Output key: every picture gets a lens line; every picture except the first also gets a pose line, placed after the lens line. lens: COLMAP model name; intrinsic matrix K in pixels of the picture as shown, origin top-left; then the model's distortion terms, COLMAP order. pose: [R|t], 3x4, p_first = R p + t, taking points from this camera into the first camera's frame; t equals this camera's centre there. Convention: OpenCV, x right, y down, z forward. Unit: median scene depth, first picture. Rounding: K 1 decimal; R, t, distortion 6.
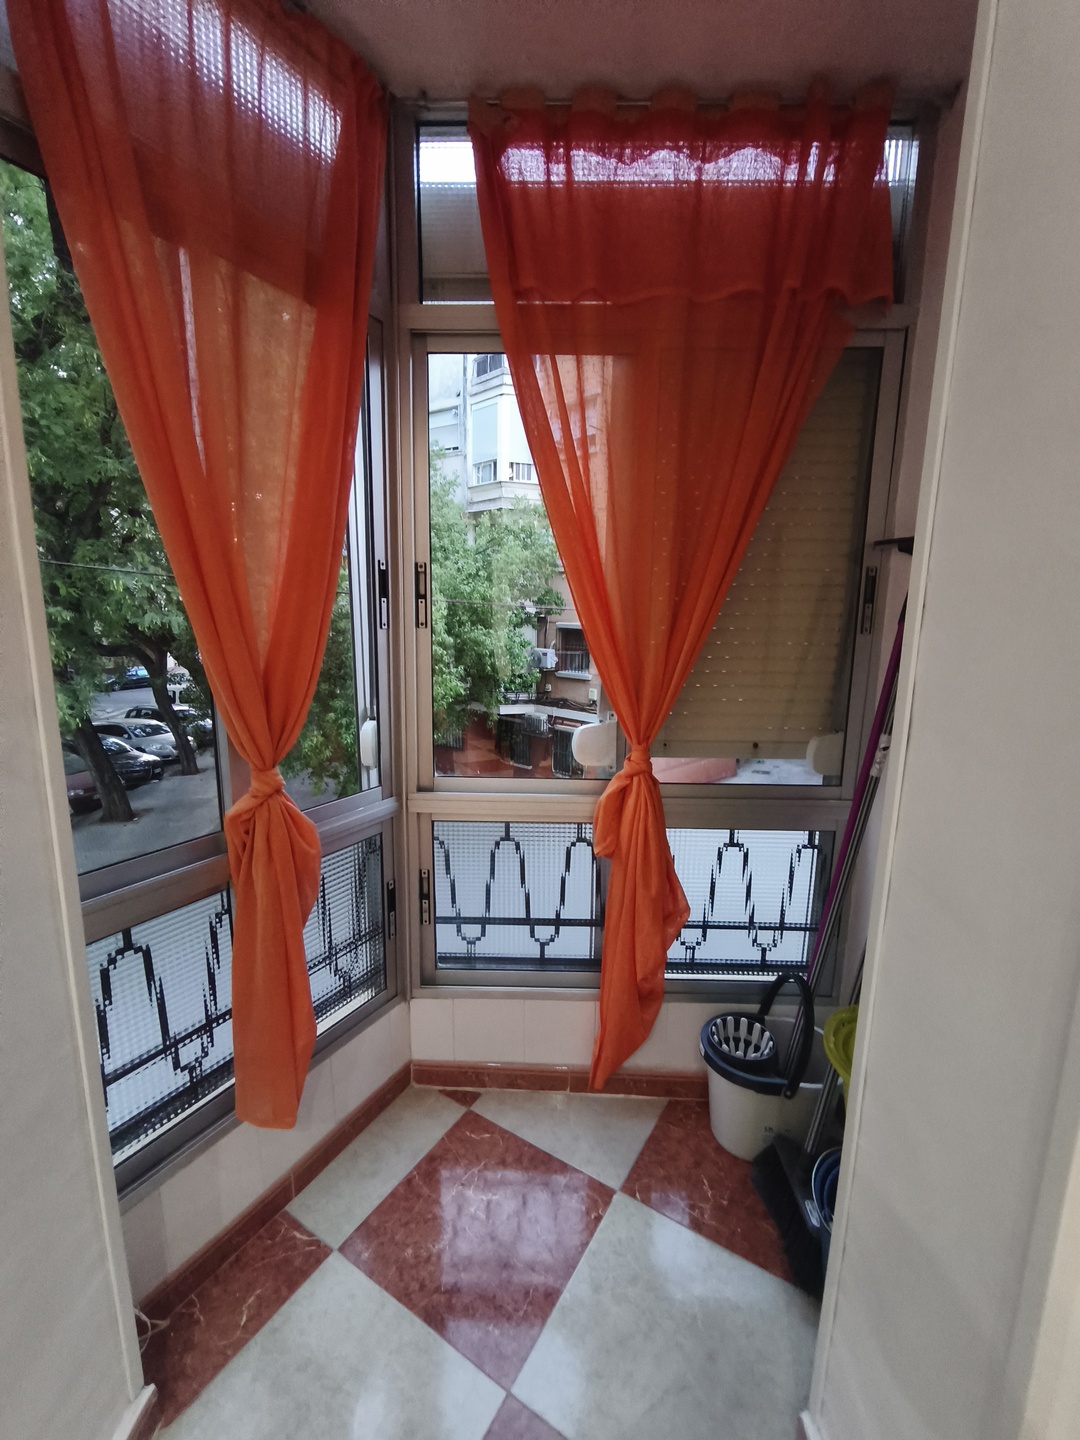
lens RADIAL K [[587.7, 0, 514.9], [0, 587.7, 716.1], [0, 0, 1]] dist [-0.007525, -0.000649]
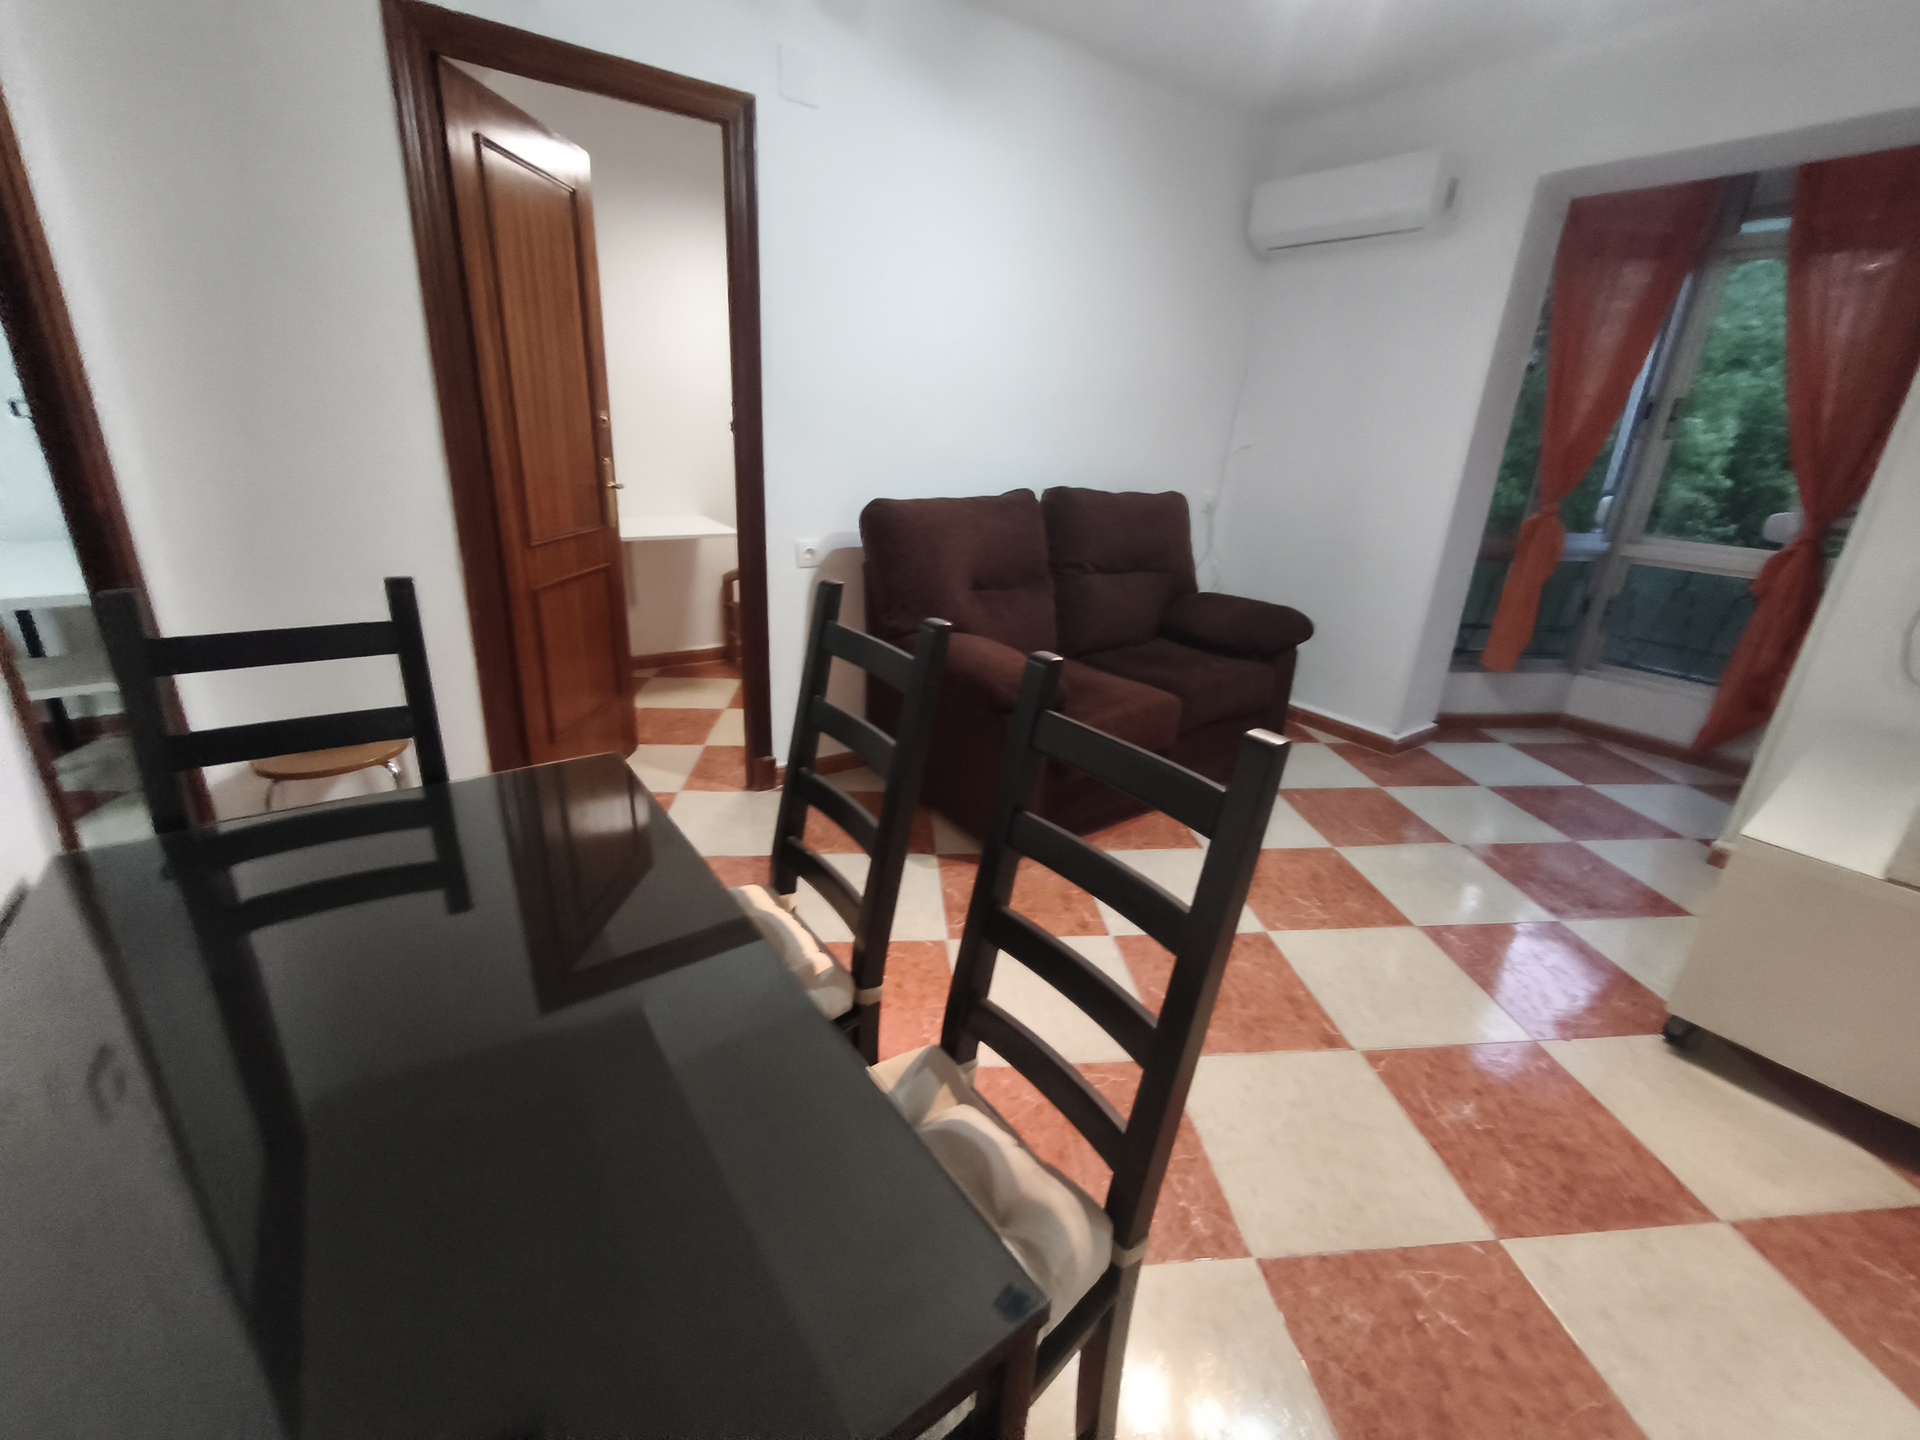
lens RADIAL K [[800.7, 0, 961.4], [0, 800.7, 715.3], [0, 0, 1]] dist [-0.003139, -0.000014]
pose [[0.637412, 0.280905, -0.717494, 0.423628], [-0.164878, 0.959335, 0.229112, 0.423469], [0.752676, -0.027740, 0.657807, -2.075165]]
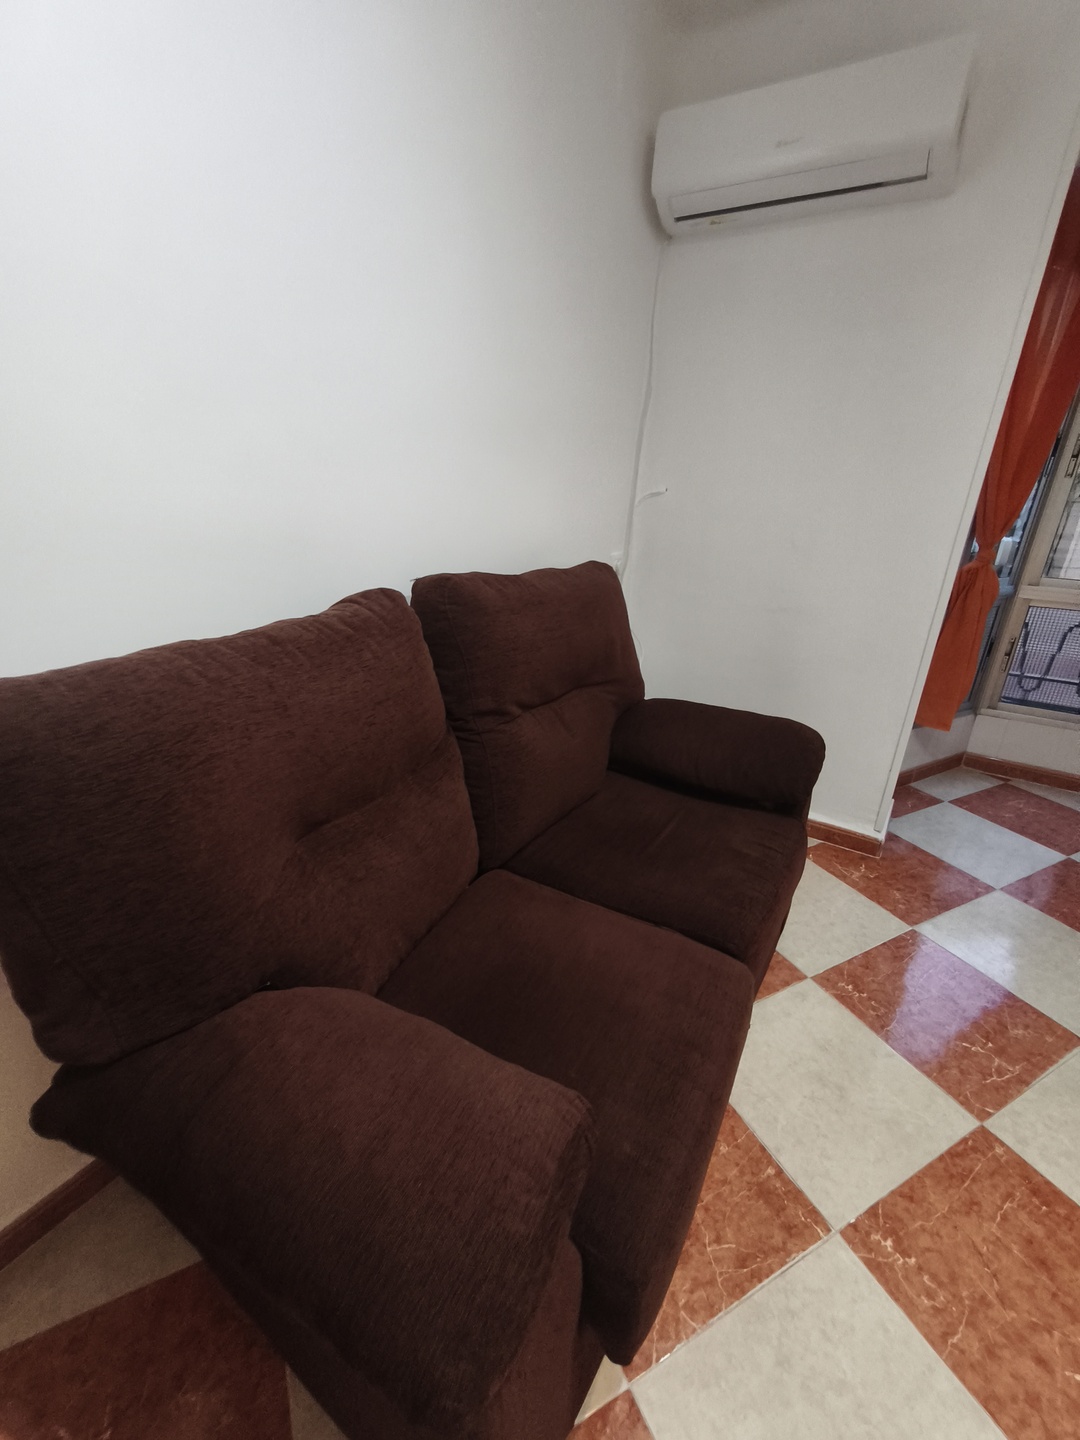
lens RADIAL K [[587.6, 0, 543.2], [0, 587.6, 726.2], [0, 0, 1]] dist [-0.000608, -0.000511]
pose [[0.872210, 0.175141, -0.456701, -0.553203], [-0.080723, 0.972435, 0.218755, 0.295499], [0.482425, -0.153934, 0.862305, -1.164709]]
